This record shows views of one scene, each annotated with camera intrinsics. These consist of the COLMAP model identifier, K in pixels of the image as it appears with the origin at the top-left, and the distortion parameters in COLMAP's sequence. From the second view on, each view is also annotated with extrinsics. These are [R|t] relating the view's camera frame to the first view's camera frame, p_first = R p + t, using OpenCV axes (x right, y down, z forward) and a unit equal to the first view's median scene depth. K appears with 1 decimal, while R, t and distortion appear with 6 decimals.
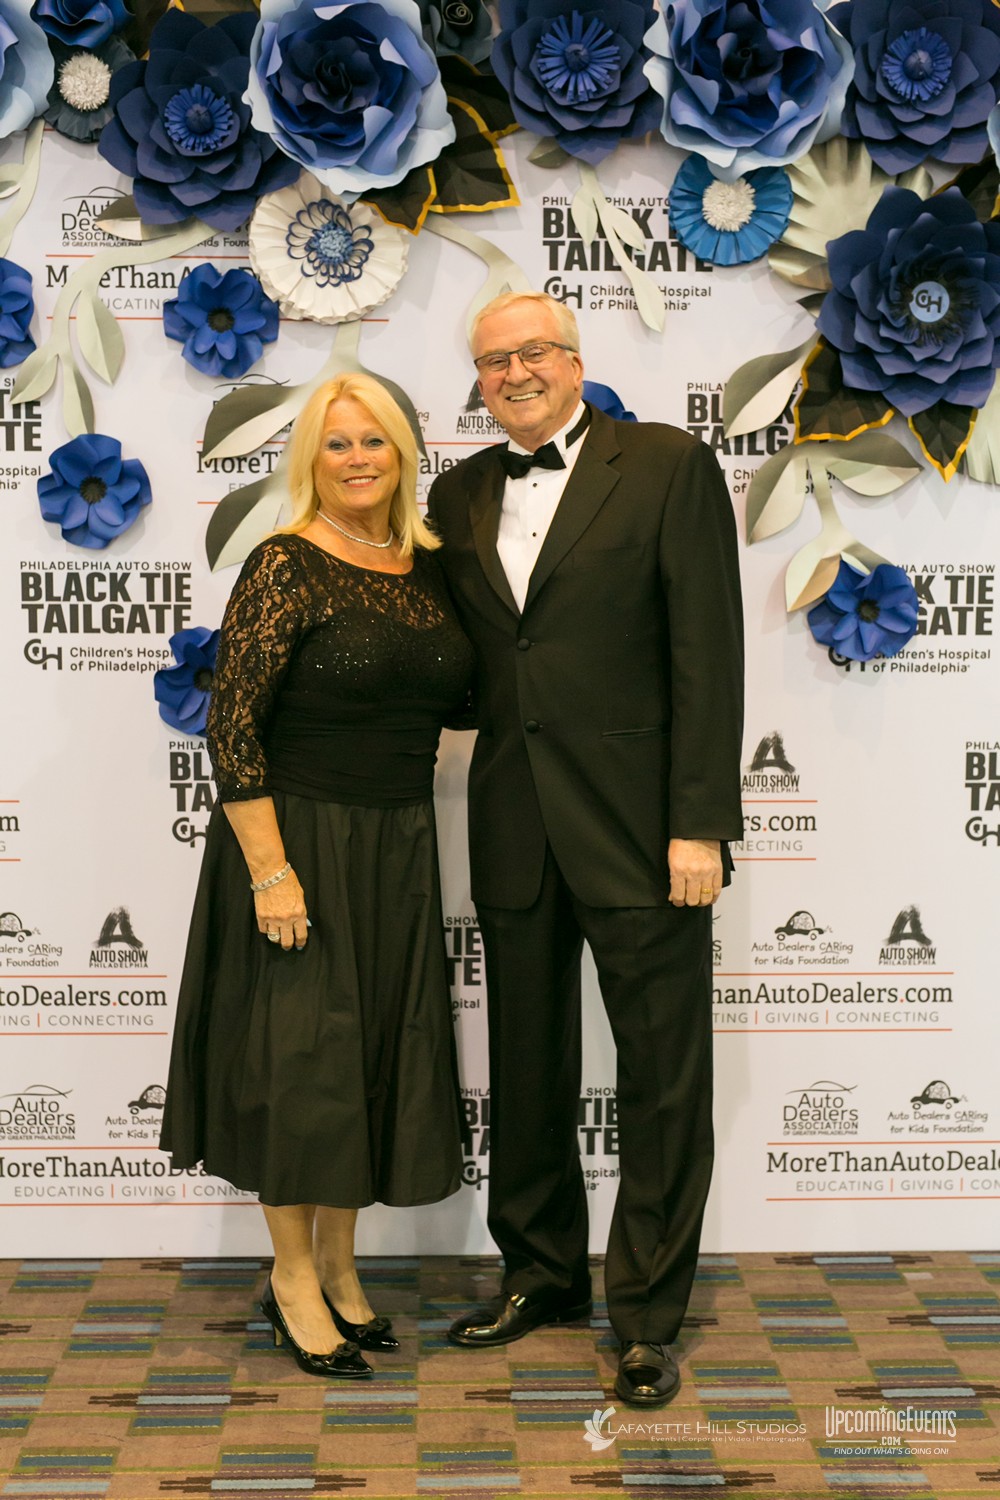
lens RADIAL K [[2167.5, 0, 495.9], [0, 2167.5, 747.4], [0, 0, 1]] dist [0.014868, 0.044056]
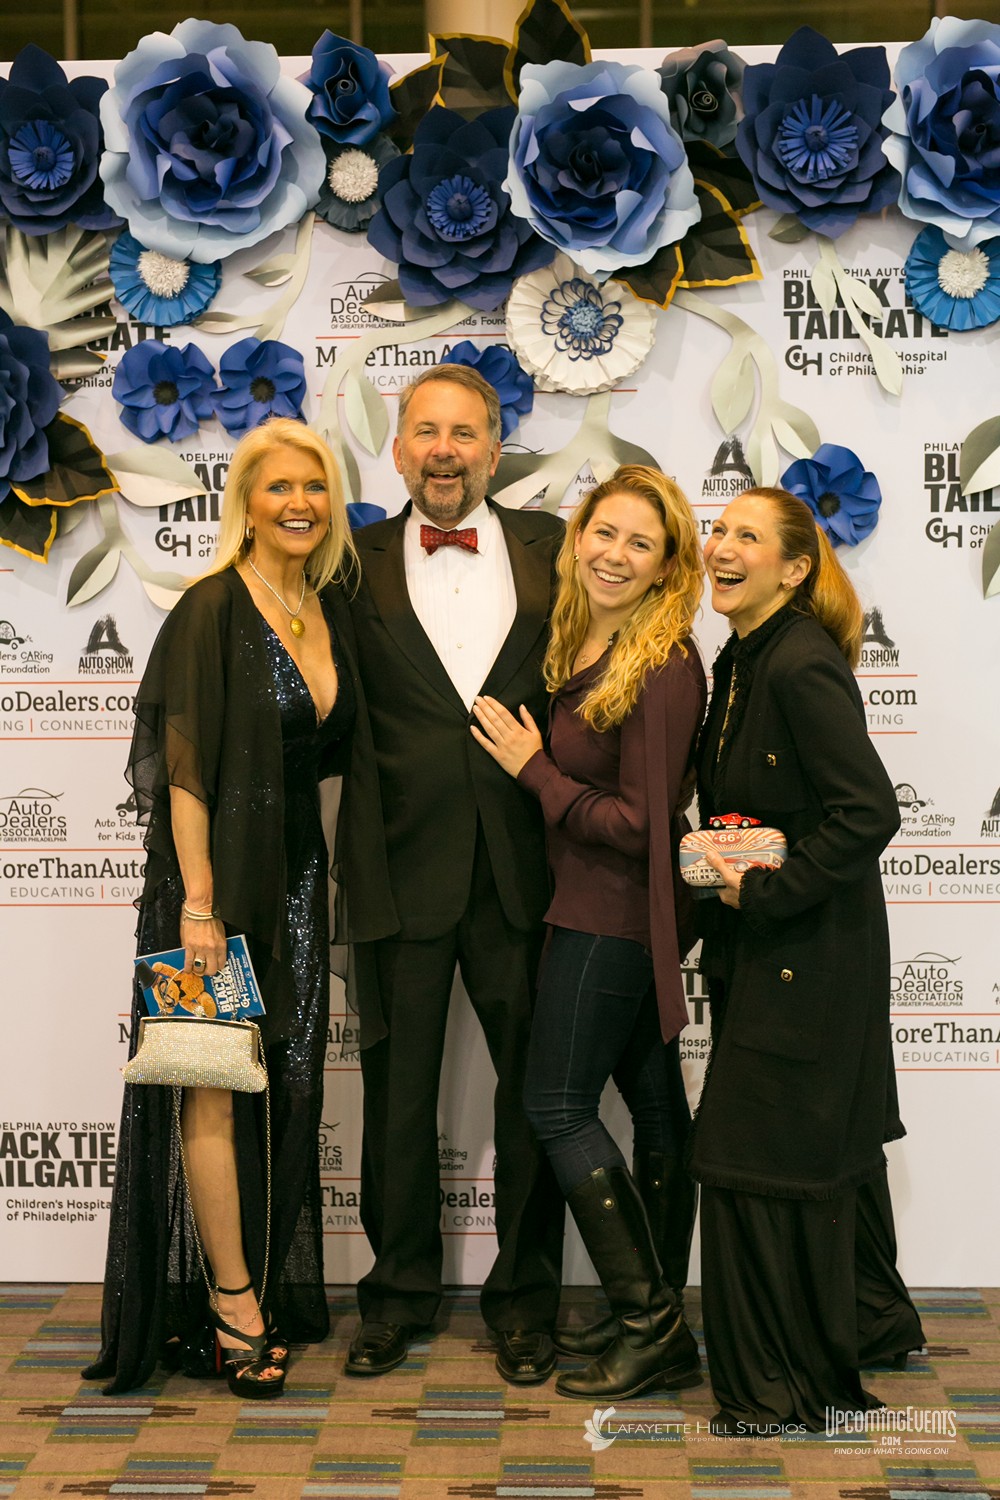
lens RADIAL K [[2172.0, 0, 487.2], [0, 2172.0, 745.6], [0, 0, 1]] dist [0.015286, 0.053785]
pose [[0.996653, -0.008687, -0.081290, -0.037806], [0.006196, 0.999505, -0.030852, 0.007898], [0.081518, 0.030245, 0.996213, -0.053651]]
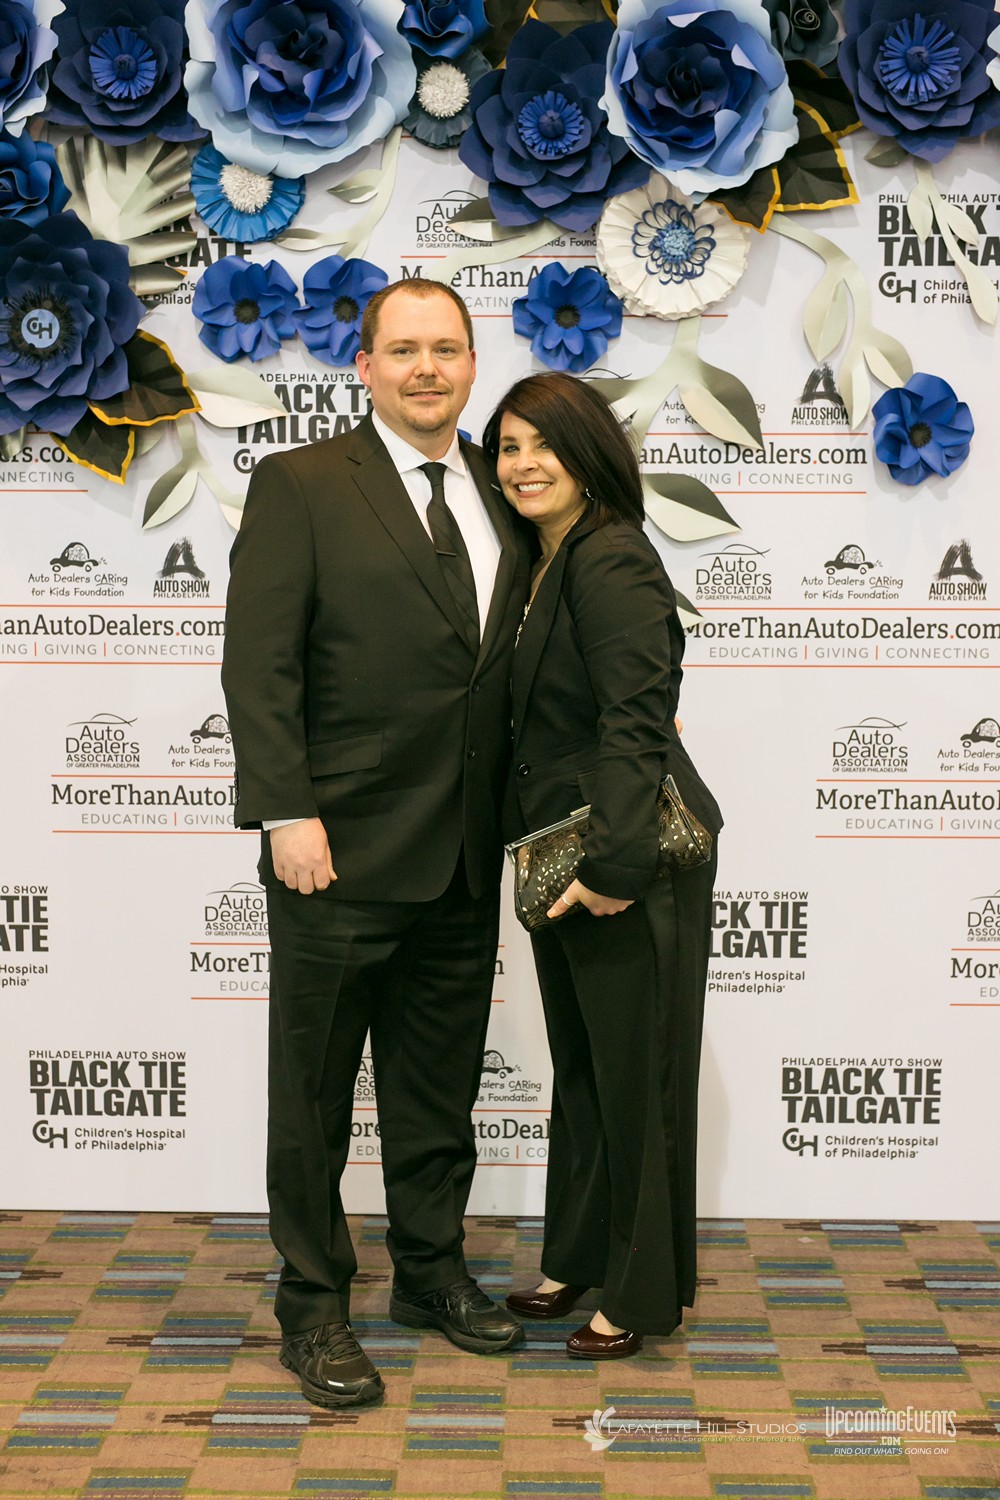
lens RADIAL K [[2171.0, 0, 489.7], [0, 2171.0, 748.0], [0, 0, 1]] dist [0.017604, 0.064939]
pose [[0.998351, 0.004422, -0.057236, -0.103129], [-0.004322, 0.999989, 0.001878, 0.008490], [0.057244, -0.001627, 0.998359, -0.045311]]
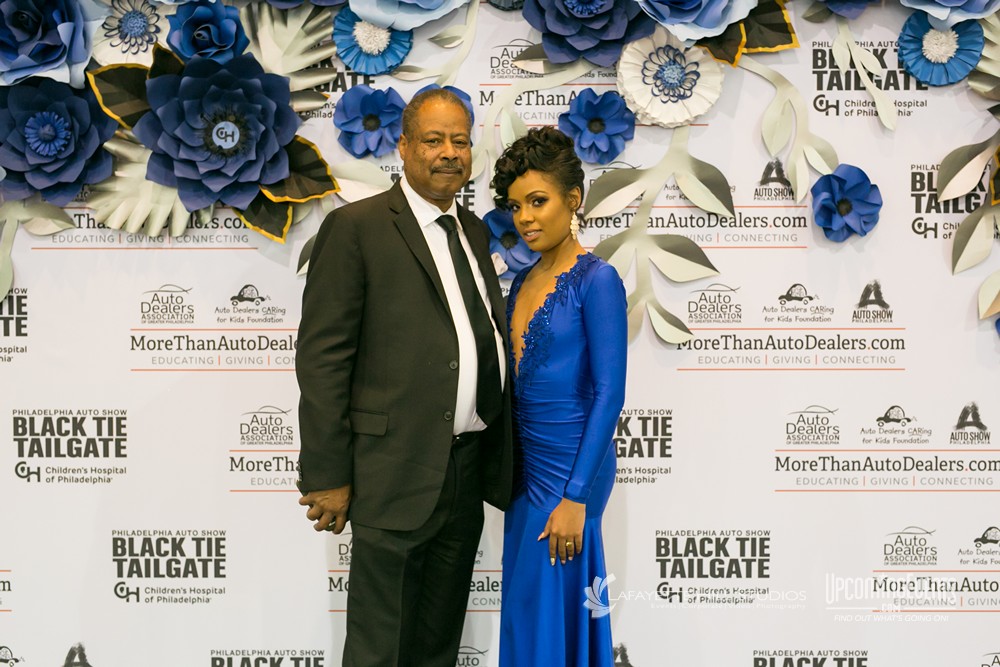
lens RADIAL K [[1445.0, 0, 497.8], [0, 1445.0, 315.1], [0, 0, 1]] dist [0.014868, 0.044056]
pose [[0.999313, -0.004801, -0.036743, -0.158532], [0.002090, 0.997295, -0.073467, 0.005386], [0.036996, 0.073340, 0.996621, 0.017899]]
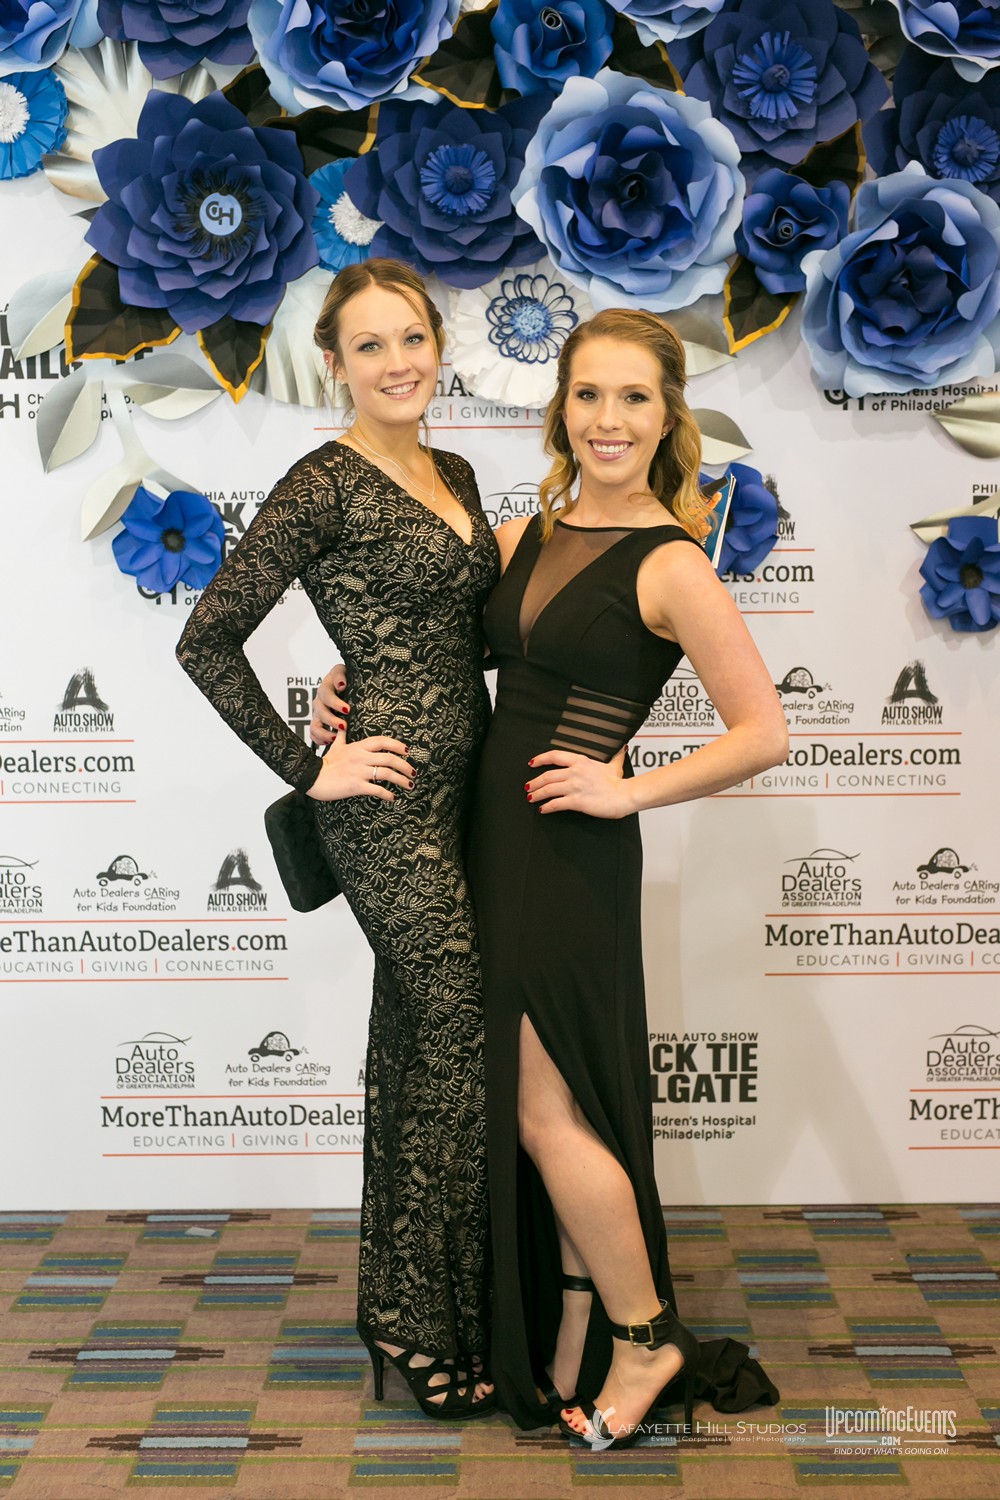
lens RADIAL K [[2137.4, 0, 490.9], [0, 2137.4, 750.6], [0, 0, 1]] dist [0.013487, 0.042175]
pose [[0.998495, -0.007412, -0.054339, 0.371003], [0.008019, 0.999908, 0.010964, 0.020916], [0.054253, -0.011383, 0.998462, 0.067245]]
